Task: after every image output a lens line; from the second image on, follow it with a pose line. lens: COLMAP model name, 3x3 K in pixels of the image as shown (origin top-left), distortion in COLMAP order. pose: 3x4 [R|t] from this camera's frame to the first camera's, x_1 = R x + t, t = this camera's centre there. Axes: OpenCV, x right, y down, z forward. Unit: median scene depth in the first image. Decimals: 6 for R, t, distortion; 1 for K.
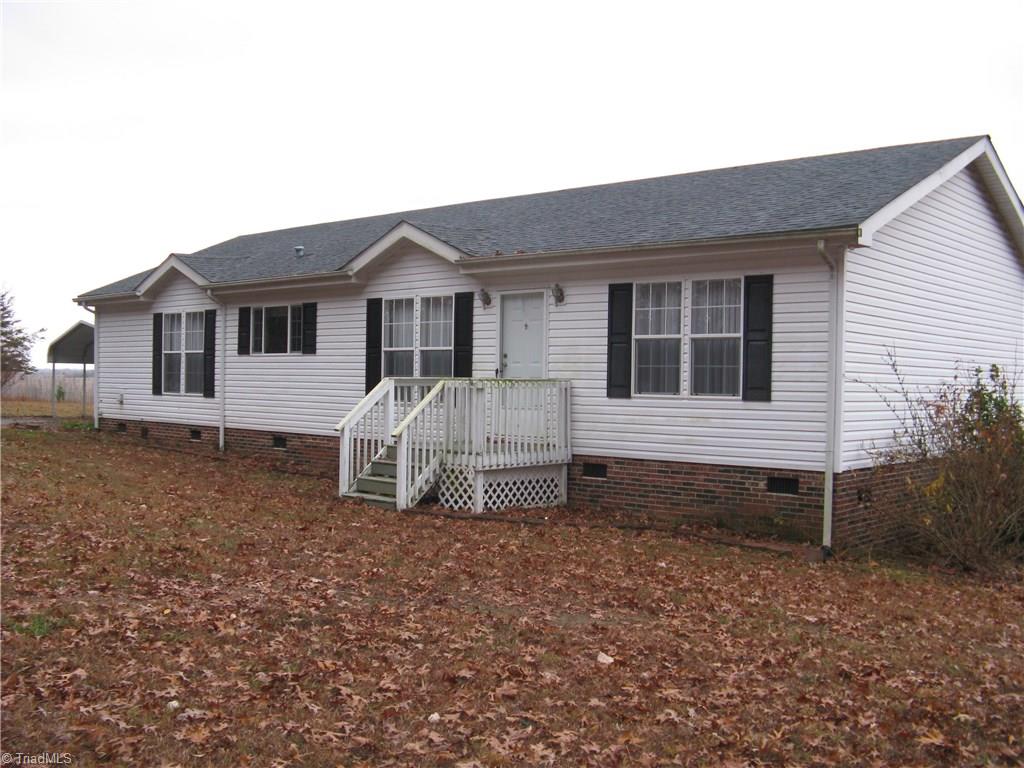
lens RADIAL K [[1056.7, 0, 512.0], [0, 1056.7, 384.0], [0, 0, 1]] dist [-0.129131, 0.006809]
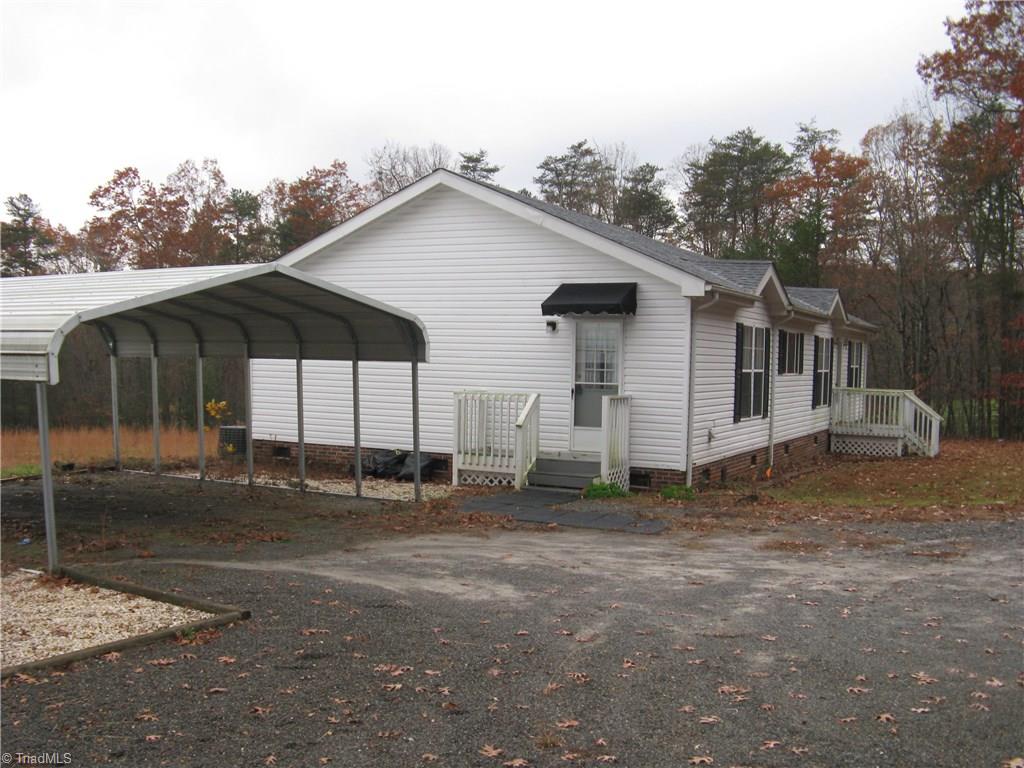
lens RADIAL K [[1056.7, 0, 512.0], [0, 1056.7, 384.0], [0, 0, 1]] dist [-0.129131, 0.006809]
pose [[-0.239307, -0.054348, 0.969422, -1.537165], [-0.037124, 0.998214, 0.046798, -0.072905], [-0.970234, -0.024790, -0.240898, 1.910870]]
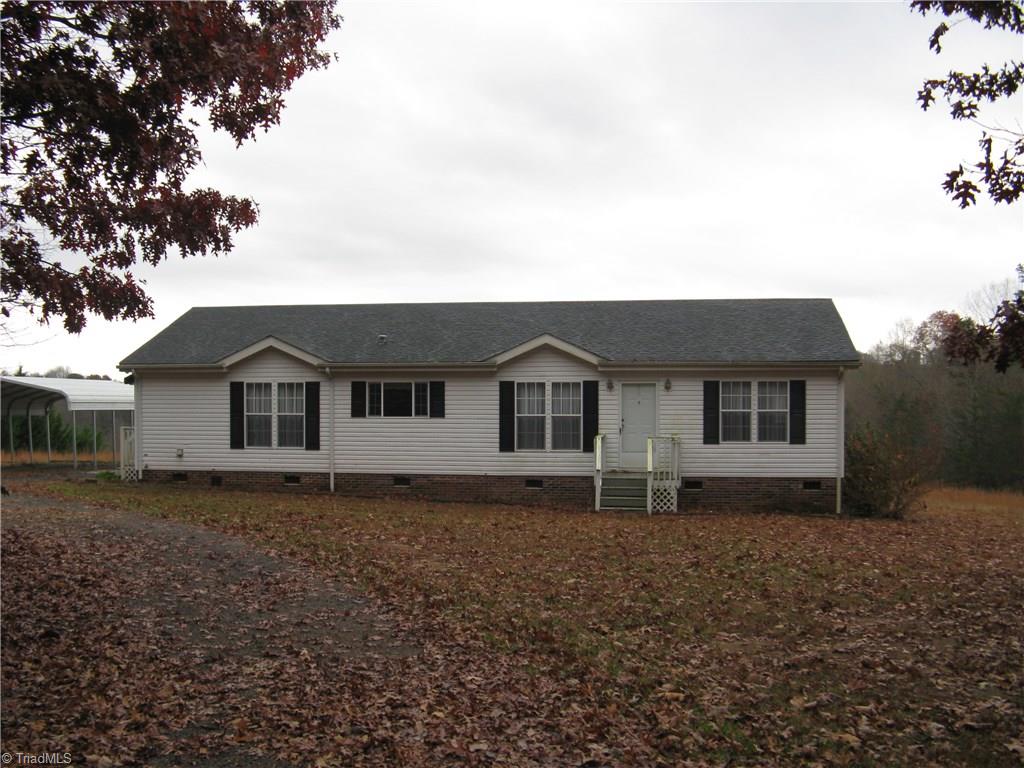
lens RADIAL K [[1056.7, 0, 512.0], [0, 1056.7, 384.0], [0, 0, 1]] dist [-0.129131, 0.006809]
pose [[0.832607, -0.006835, 0.553823, -1.044569], [0.014448, 0.999852, -0.009381, -0.068747], [-0.553676, 0.015812, 0.832582, -0.275915]]
